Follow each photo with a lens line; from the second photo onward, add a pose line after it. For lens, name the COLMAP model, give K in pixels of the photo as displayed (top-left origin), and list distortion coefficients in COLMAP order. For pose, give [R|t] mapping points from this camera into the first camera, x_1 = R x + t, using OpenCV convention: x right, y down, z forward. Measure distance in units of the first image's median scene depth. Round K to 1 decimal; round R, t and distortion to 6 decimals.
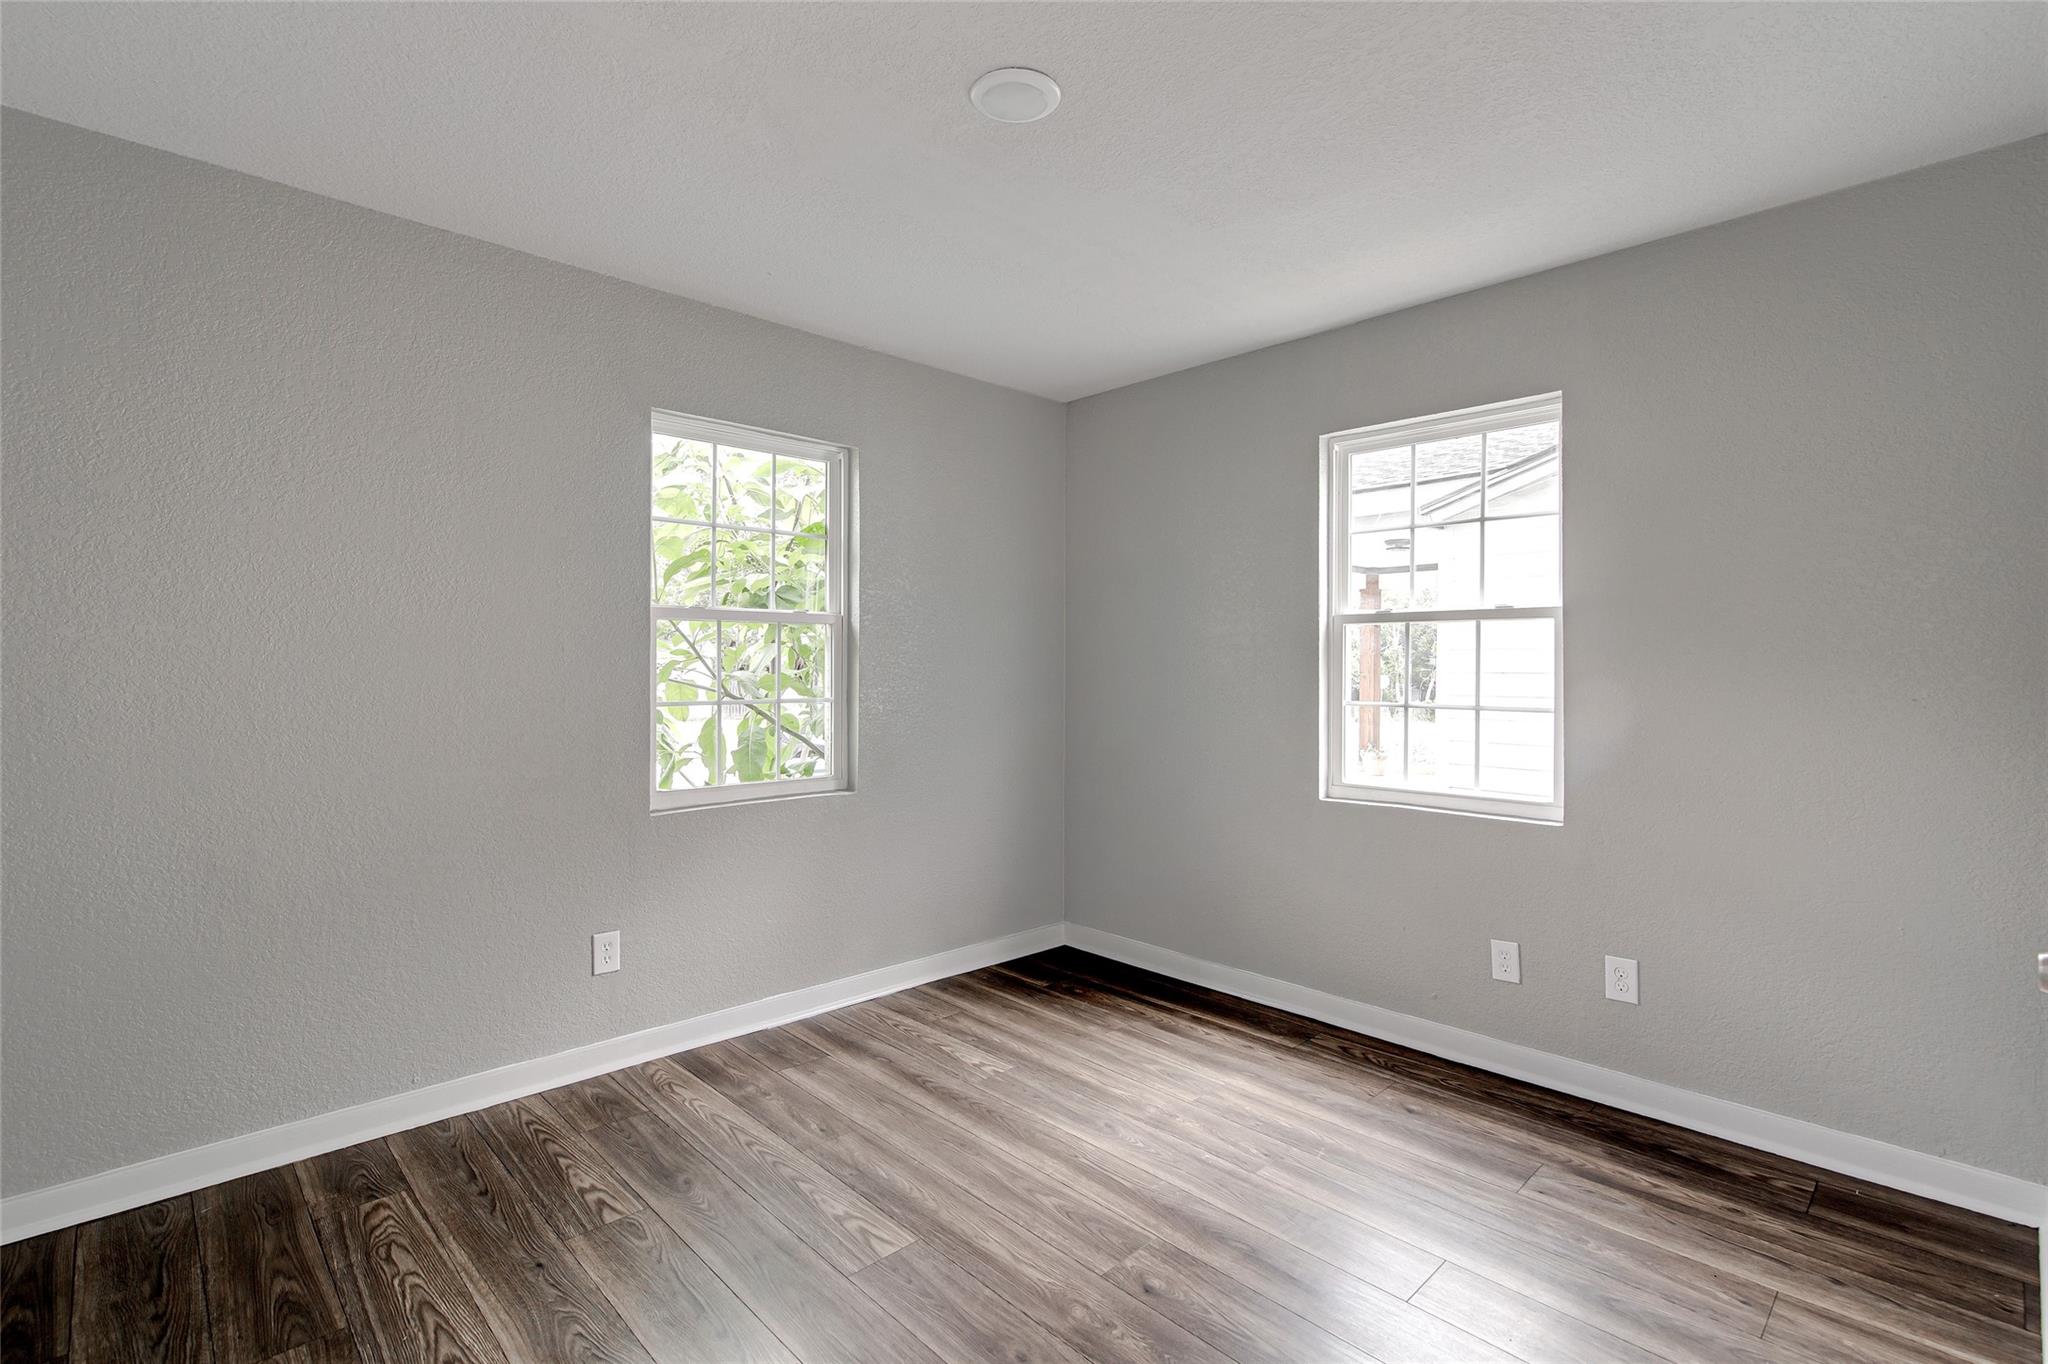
lens RADIAL K [[924.0, 0, 1051.6], [0, 924.0, 682.2], [0, 0, 1]] dist [0.000024, 0.000088]
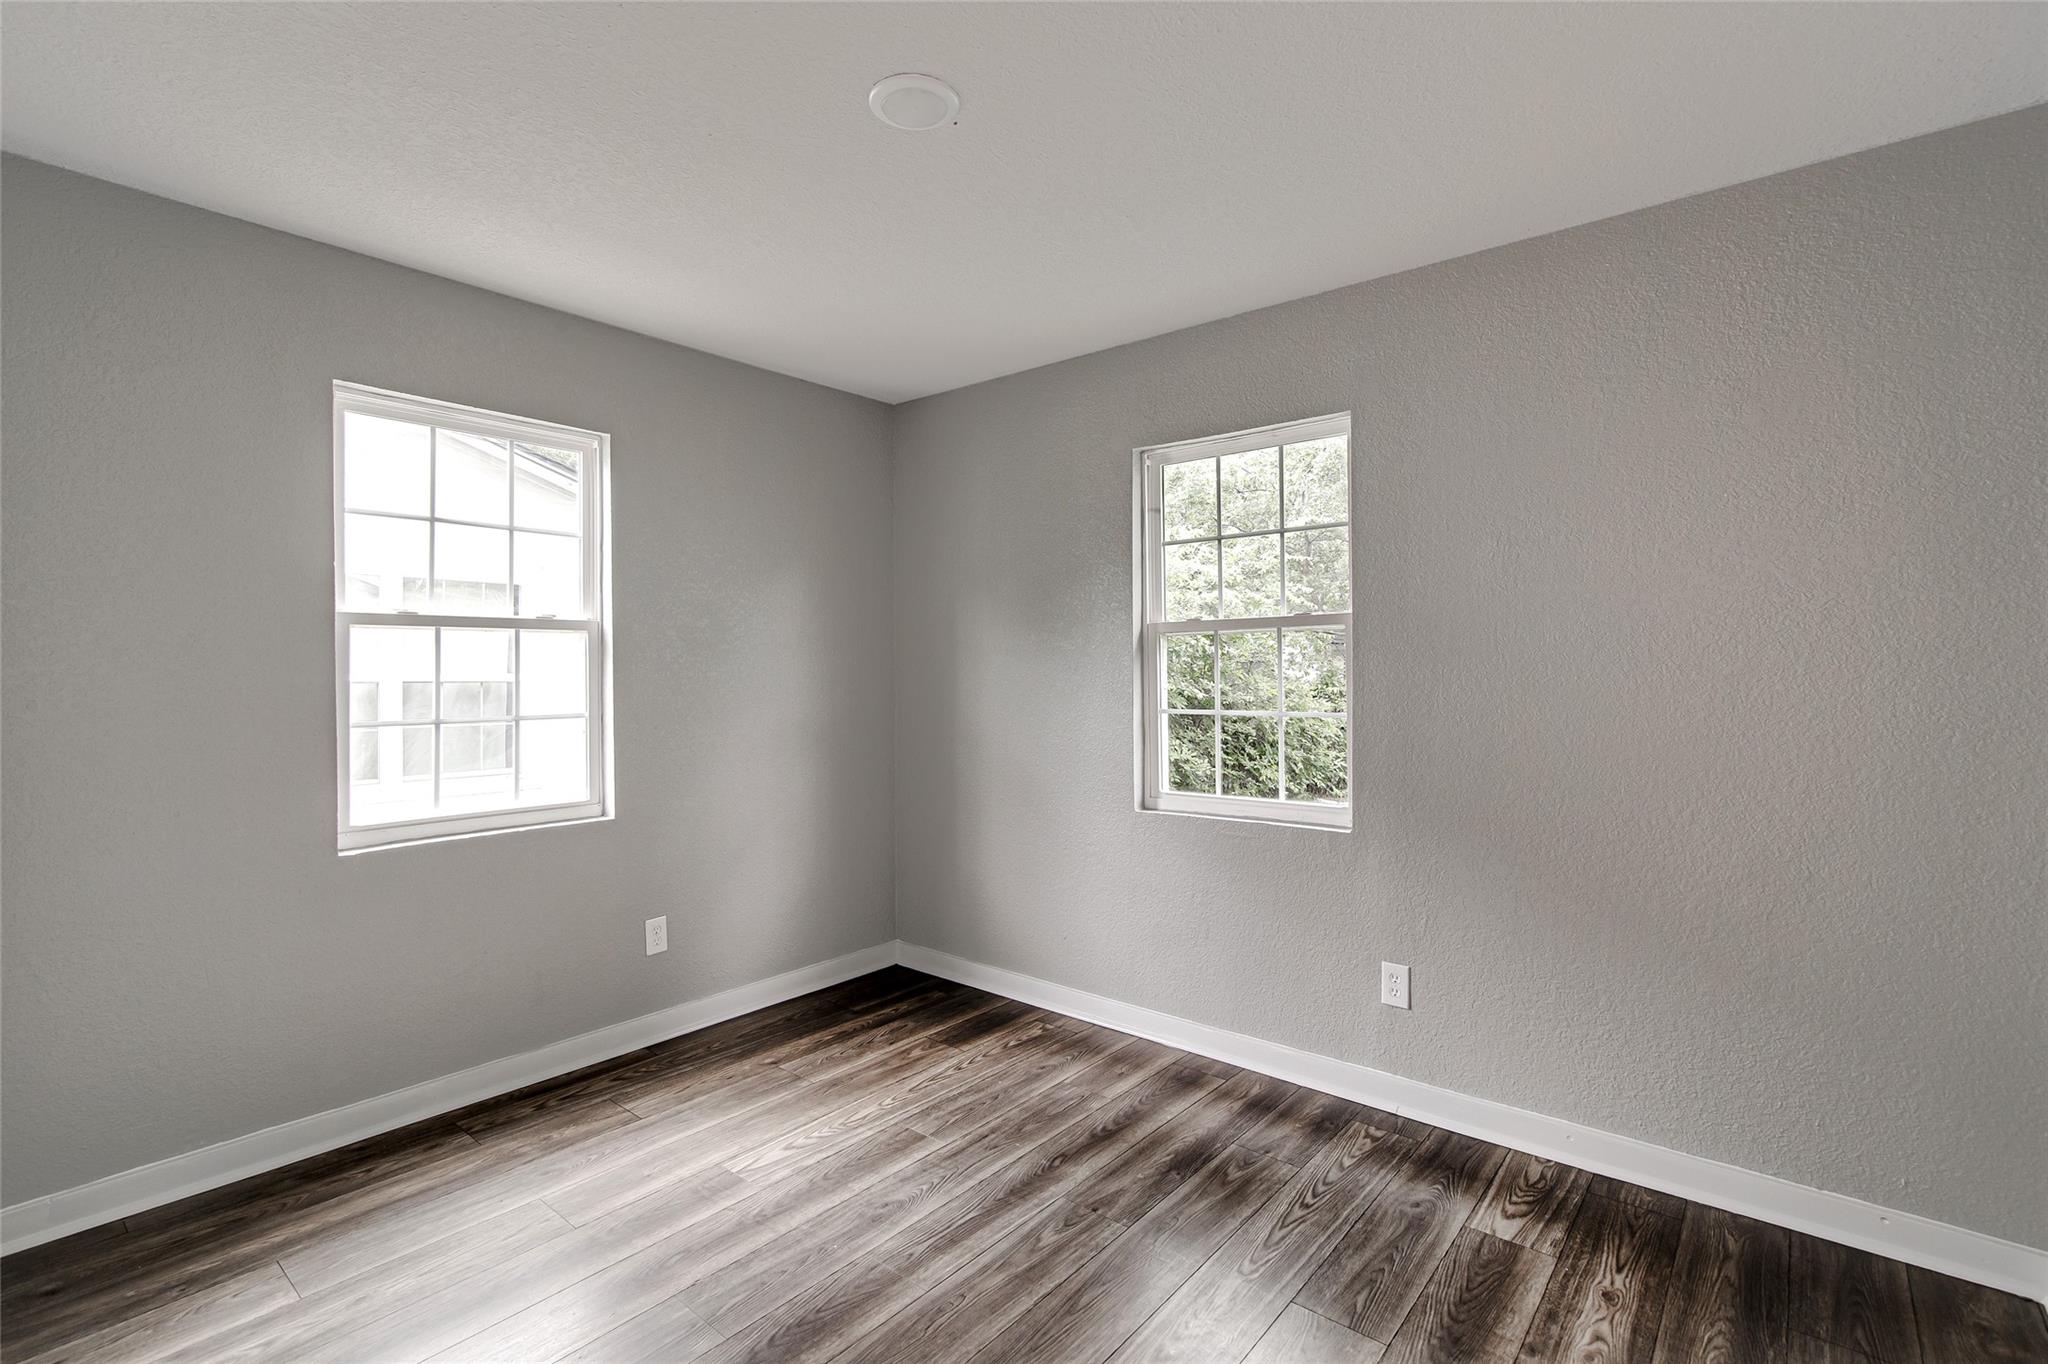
lens RADIAL K [[924.0, 0, 1051.6], [0, 924.0, 682.2], [0, 0, 1]] dist [0.000024, 0.000088]
pose [[-0.099509, -0.009032, 0.994996, -0.679347], [0.019203, 0.999755, 0.010996, -0.016774], [-0.994851, 0.020201, -0.099312, 0.641153]]
